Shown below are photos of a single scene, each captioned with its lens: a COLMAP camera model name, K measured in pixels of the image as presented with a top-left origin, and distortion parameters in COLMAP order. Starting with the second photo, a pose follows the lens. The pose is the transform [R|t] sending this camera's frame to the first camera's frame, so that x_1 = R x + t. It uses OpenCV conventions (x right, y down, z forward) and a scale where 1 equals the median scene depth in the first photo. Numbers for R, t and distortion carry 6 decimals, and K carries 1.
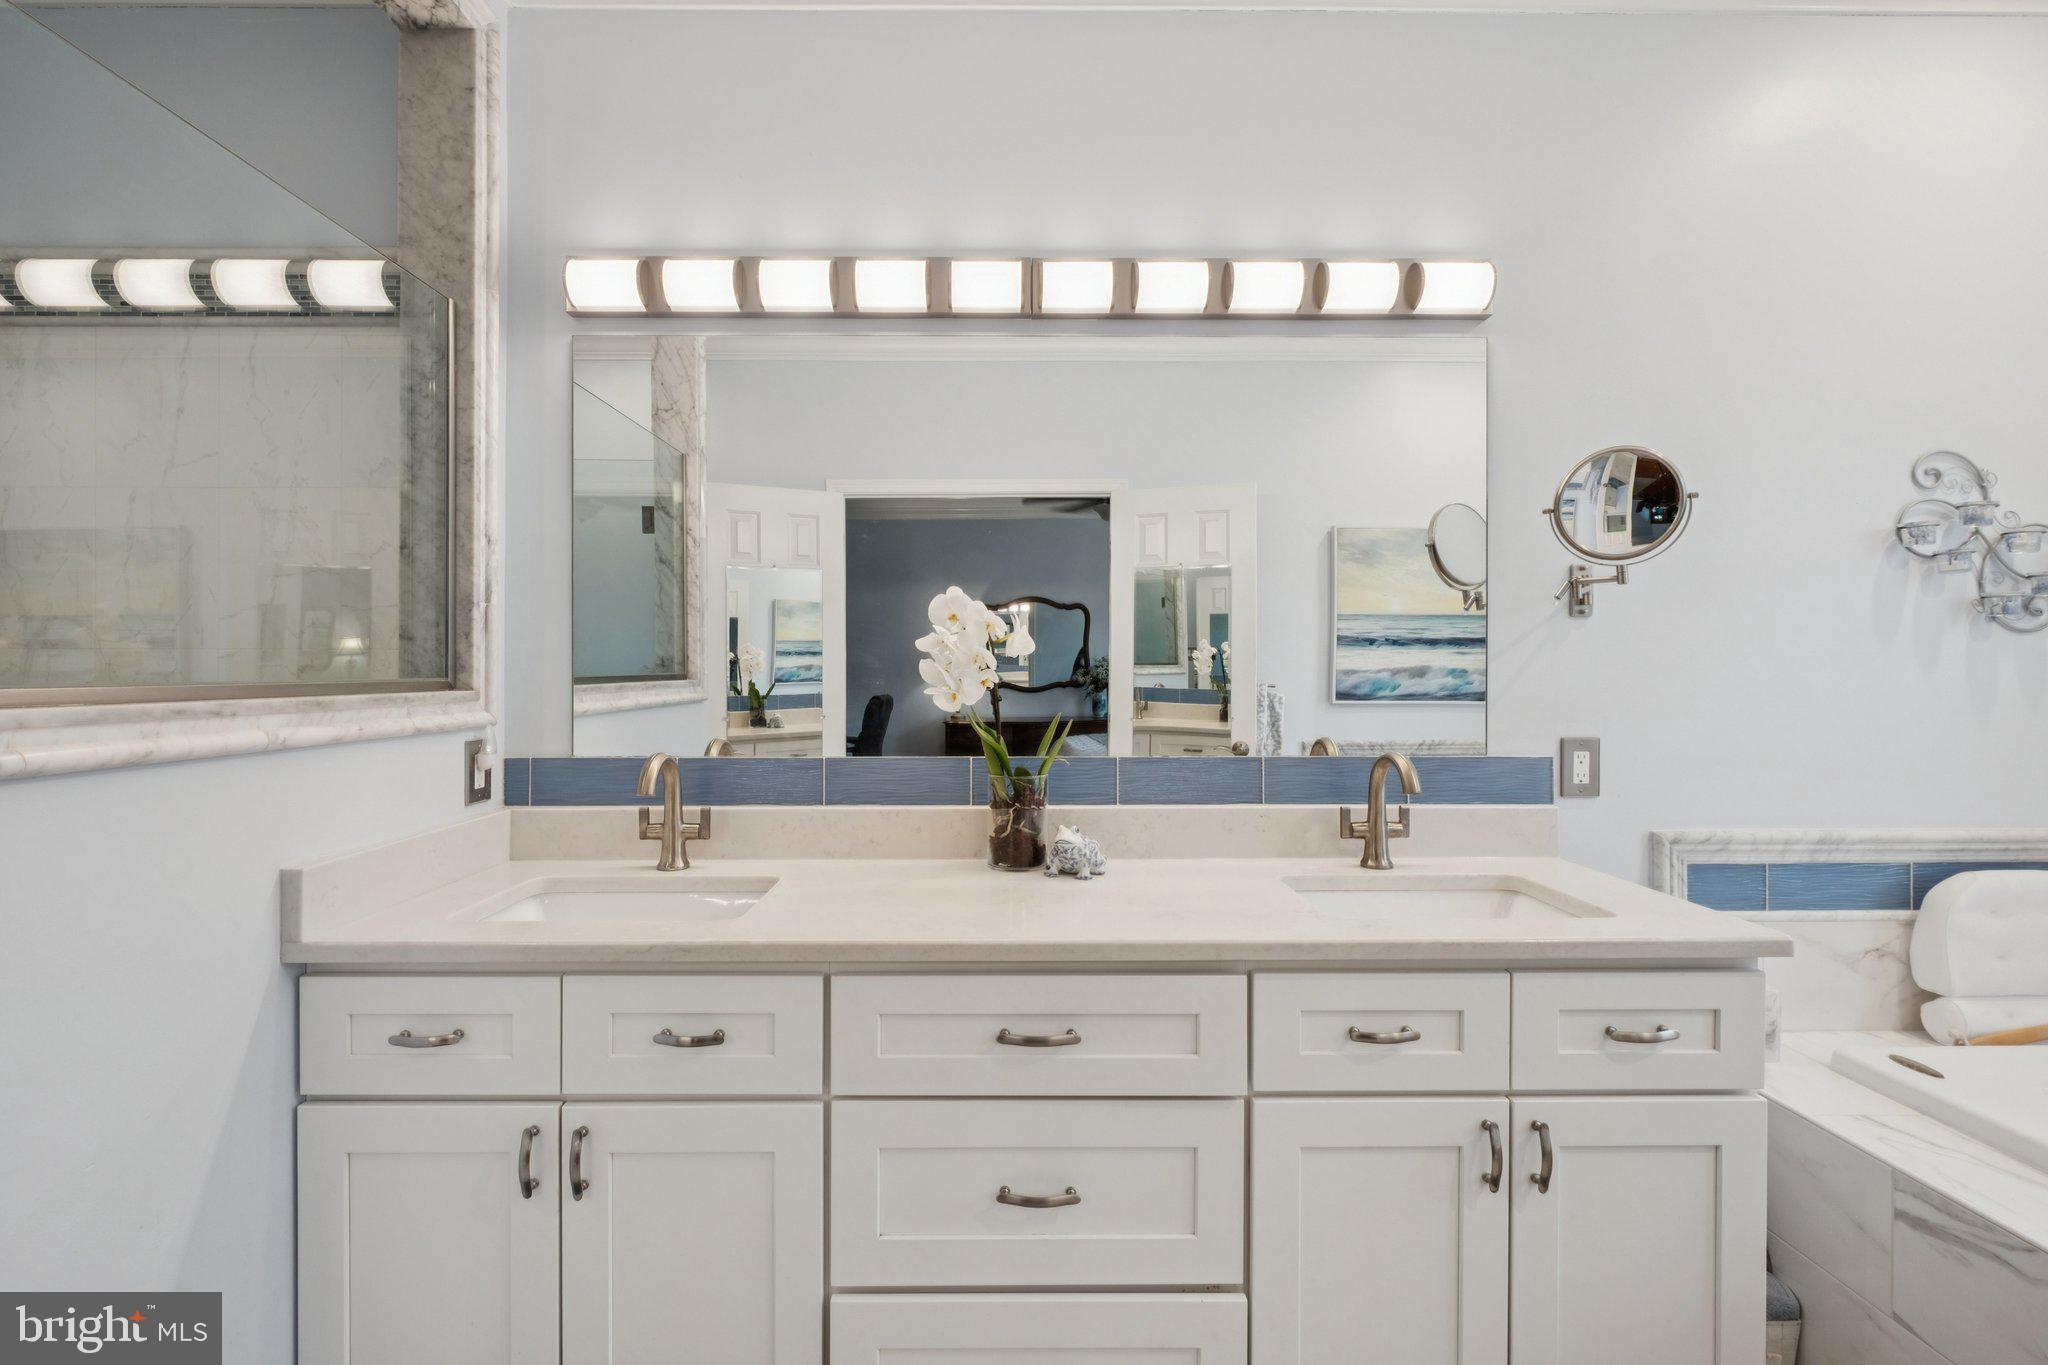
lens RADIAL K [[901.0, 0, 1018.1], [0, 901.0, 676.0], [0, 0, 1]] dist [0.000964, 0.000012]
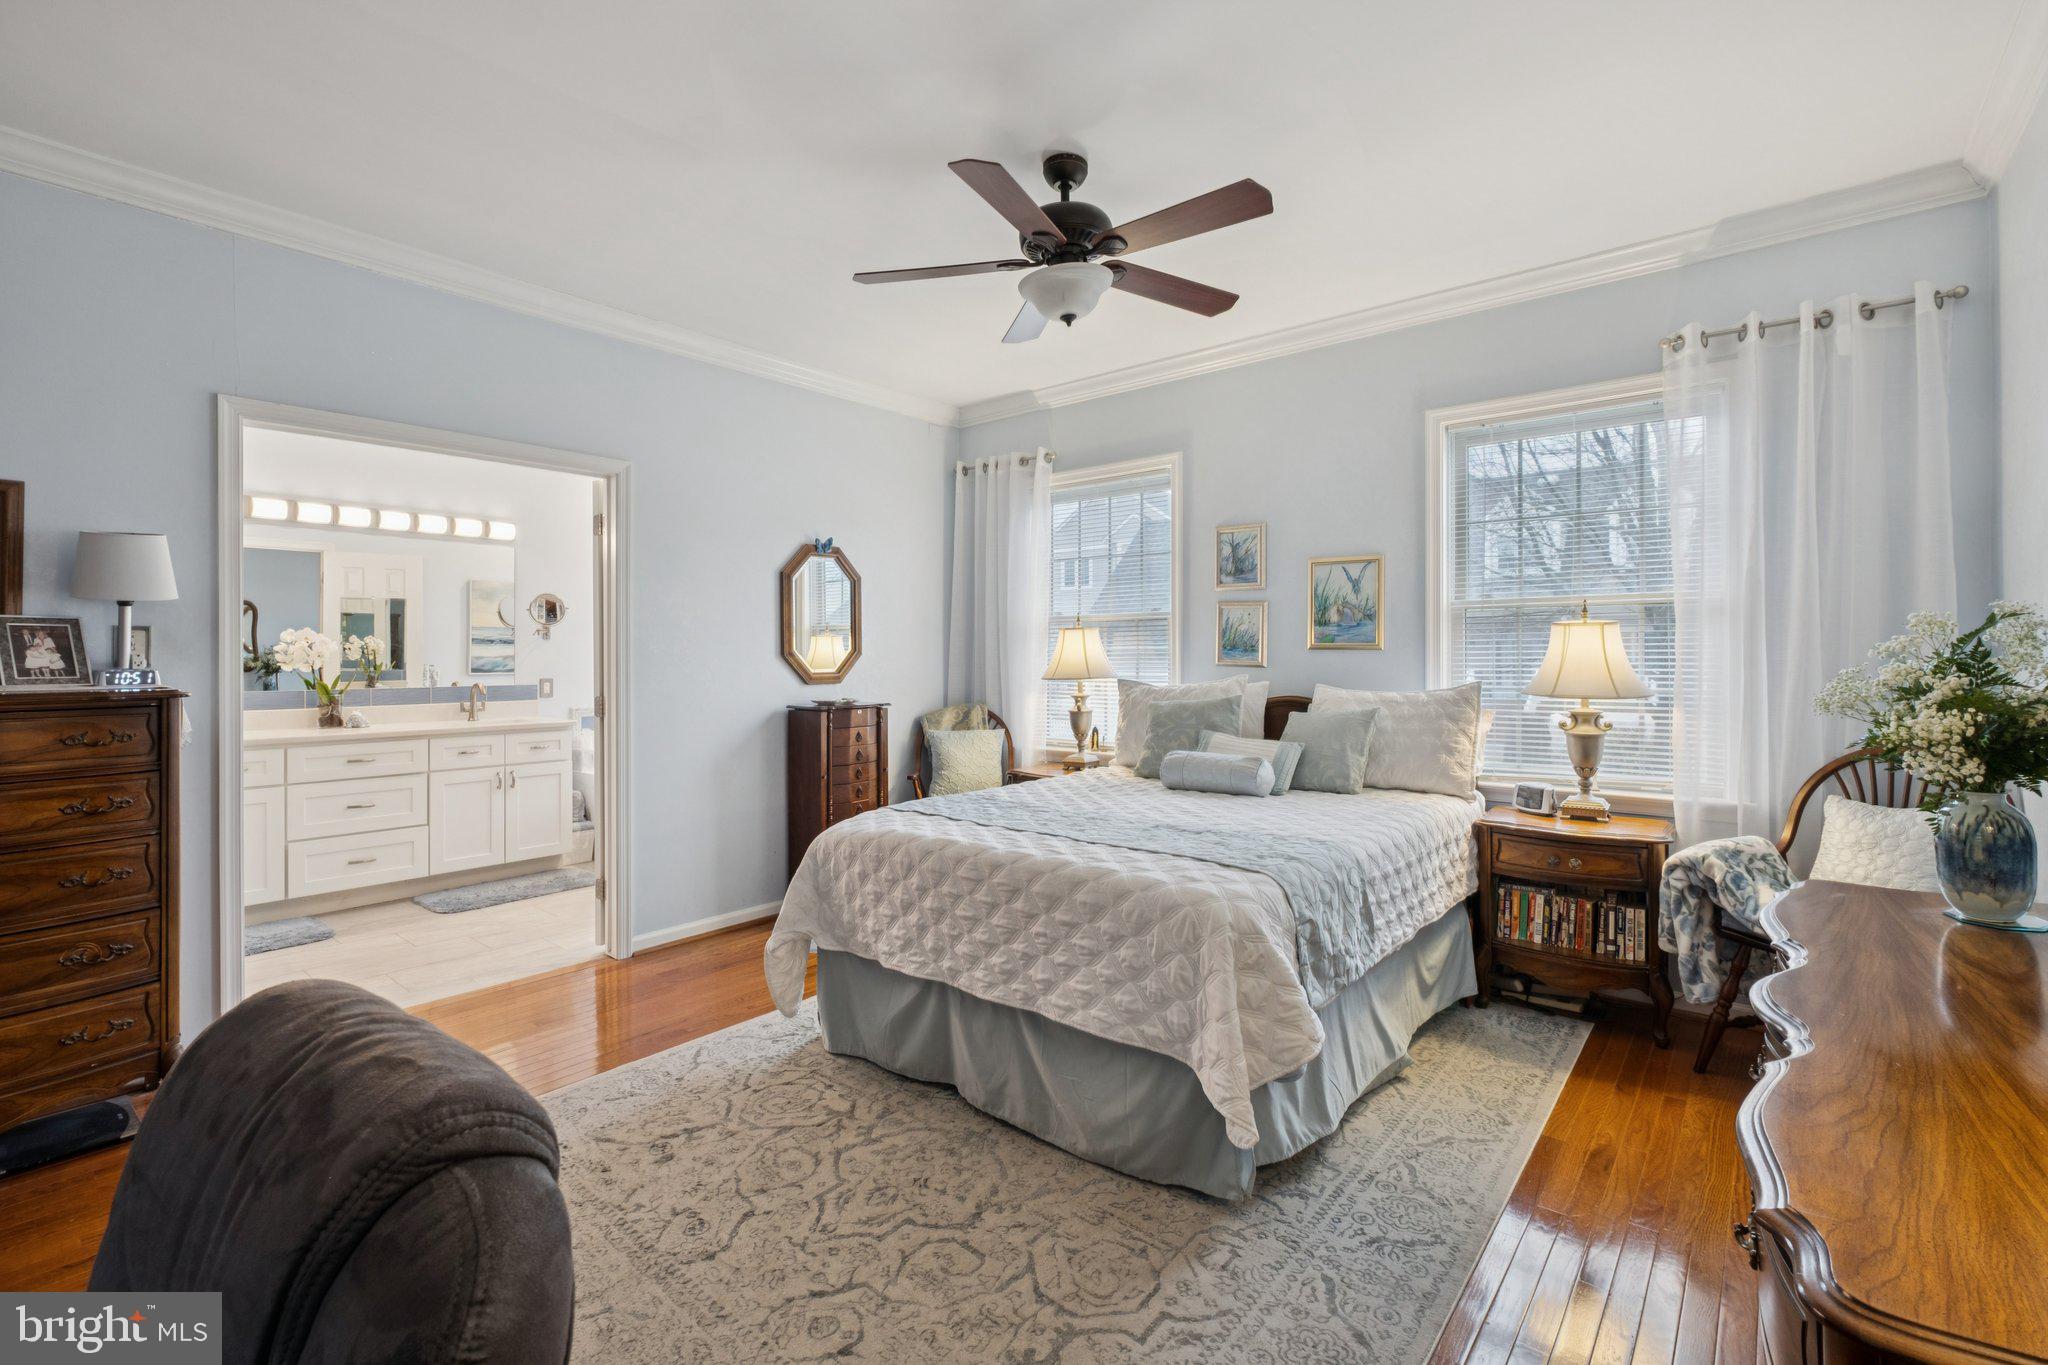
lens RADIAL K [[901.0, 0, 983.3], [0, 901.0, 653.9], [0, 0, 1]] dist [0.000964, 0.000012]
pose [[0.674790, 0.002158, 0.738006, -0.672844], [0.004538, 0.999965, -0.007072, 0.013118], [-0.737996, 0.008121, 0.674757, -2.279416]]
